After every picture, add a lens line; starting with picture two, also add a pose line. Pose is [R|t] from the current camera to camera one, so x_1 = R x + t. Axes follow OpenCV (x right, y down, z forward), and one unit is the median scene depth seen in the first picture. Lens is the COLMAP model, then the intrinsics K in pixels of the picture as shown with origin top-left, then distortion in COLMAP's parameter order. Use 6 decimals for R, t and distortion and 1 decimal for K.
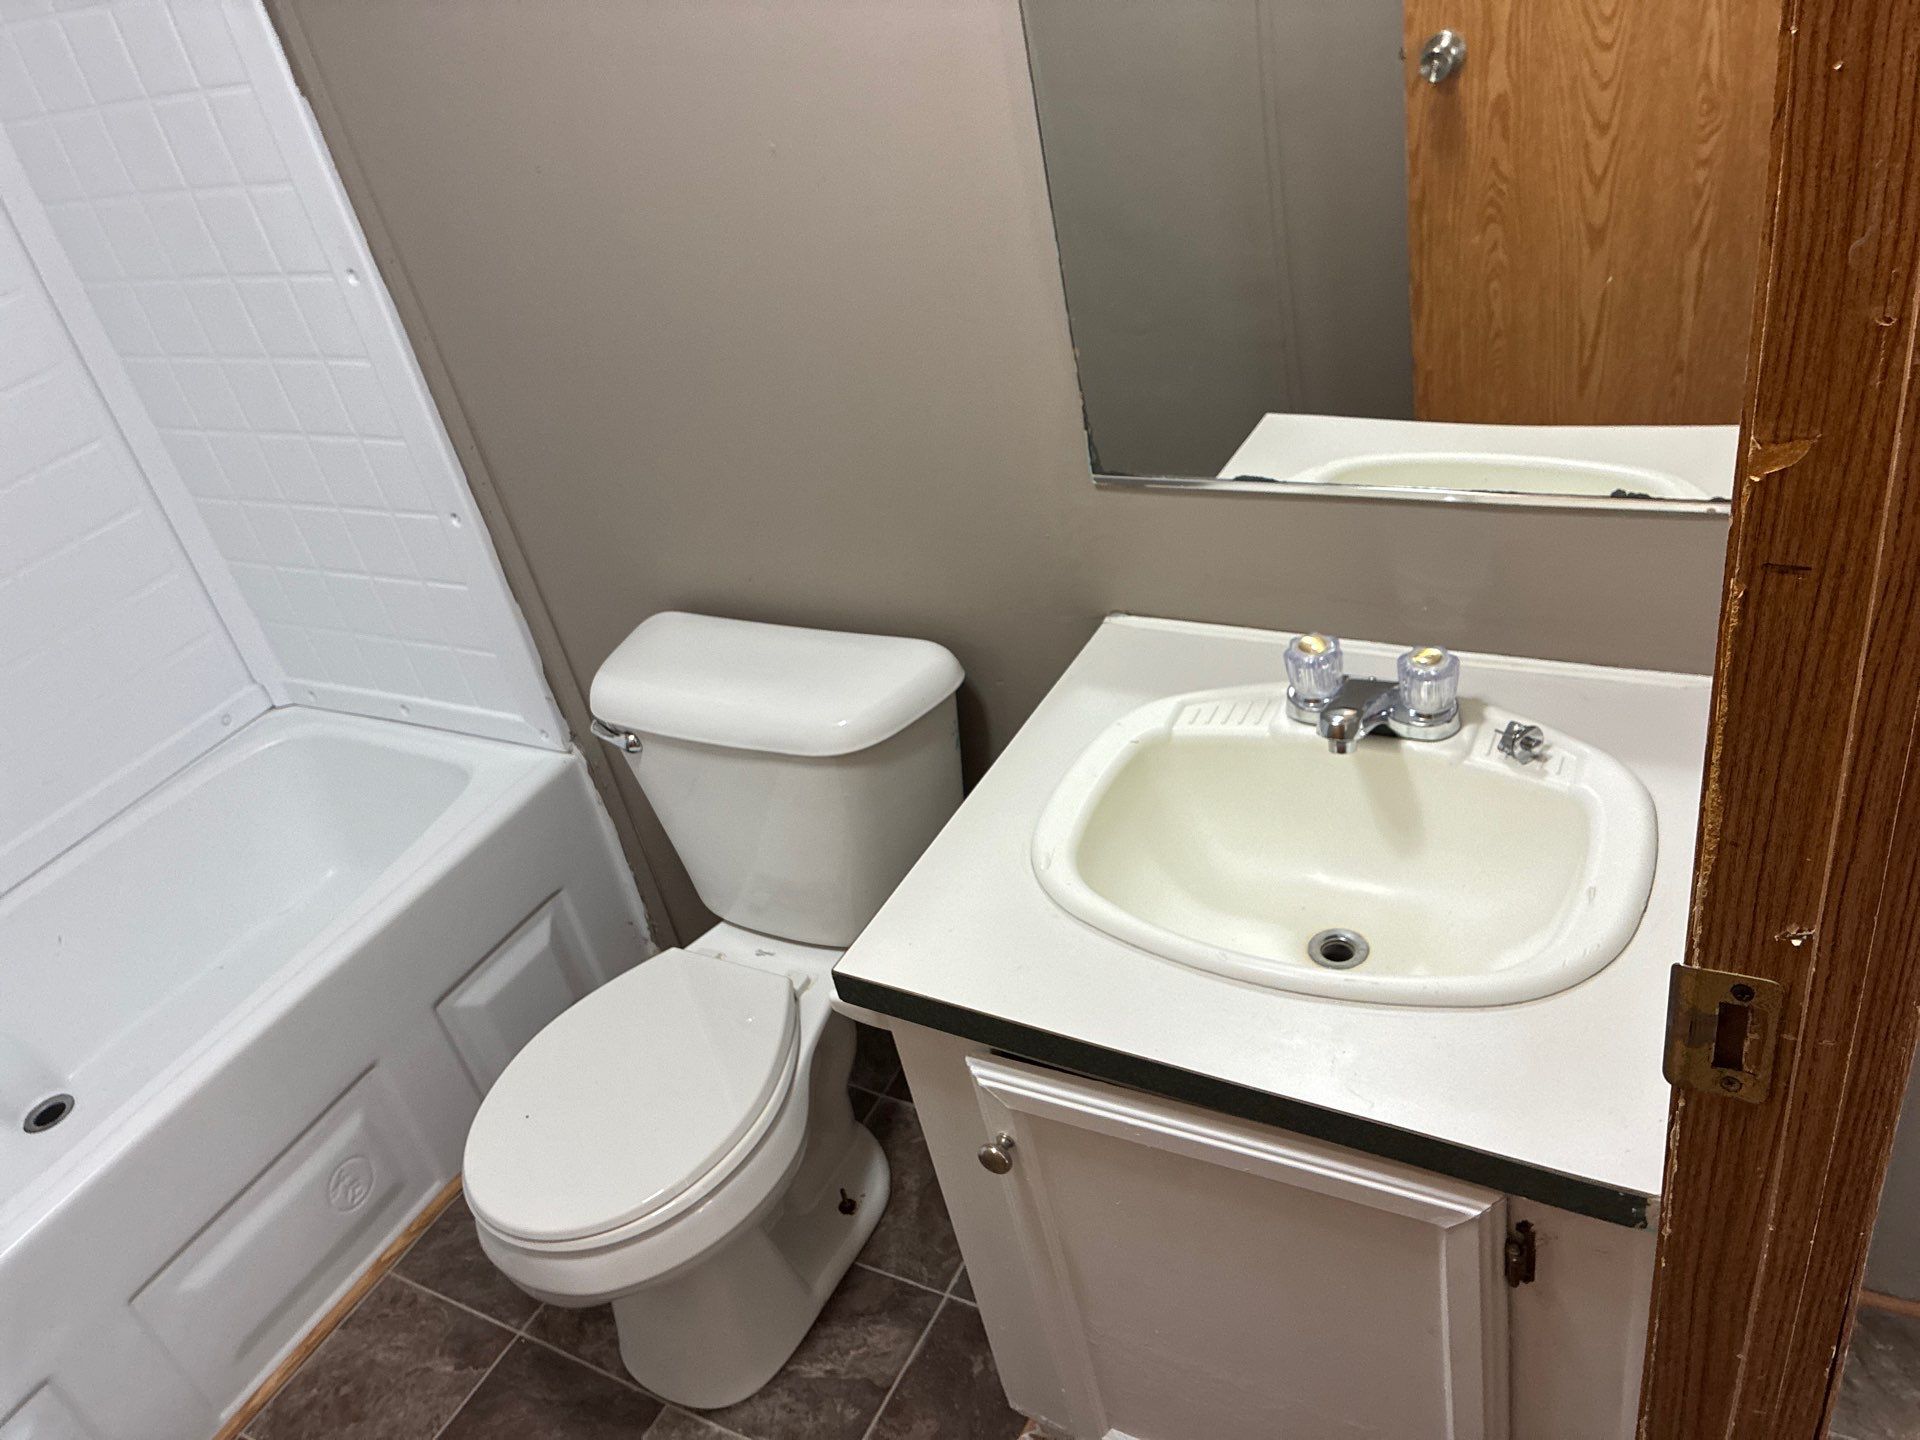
lens RADIAL K [[1484.8, 0, 960.5], [0, 1484.8, 714.9], [0, 0, 1]] dist [0.033052, -0.006119]
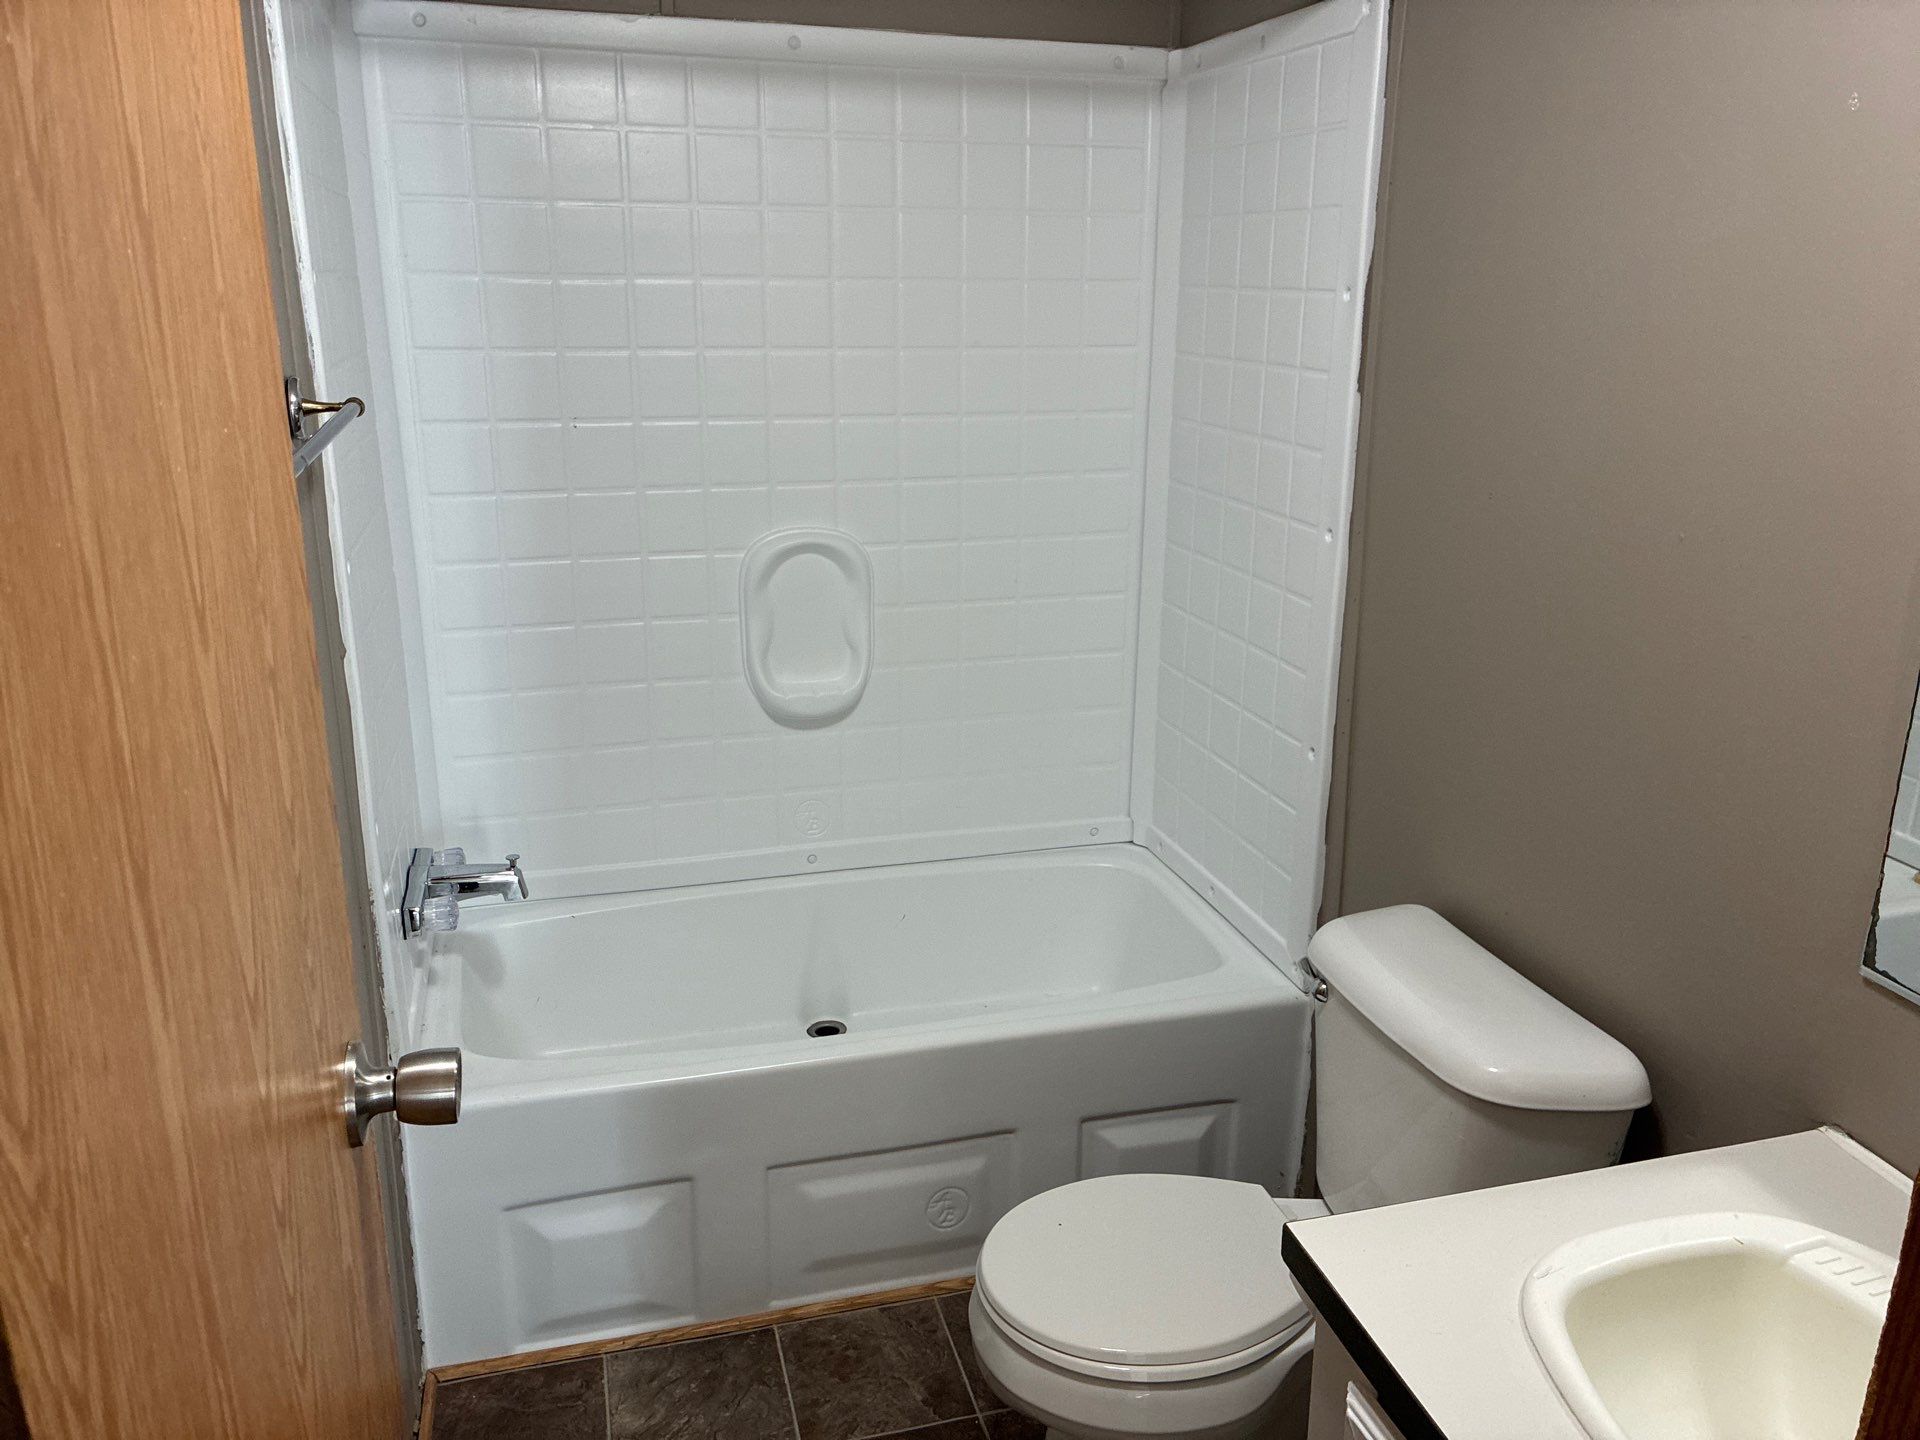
lens RADIAL K [[1484.8, 0, 954.2], [0, 1484.8, 718.4], [0, 0, 1]] dist [0.033052, -0.006119]
pose [[0.683879, 0.391362, -0.615747, 0.163665], [-0.507537, 0.861478, -0.016150, 0.001456], [0.524132, 0.323560, 0.787778, -0.034155]]
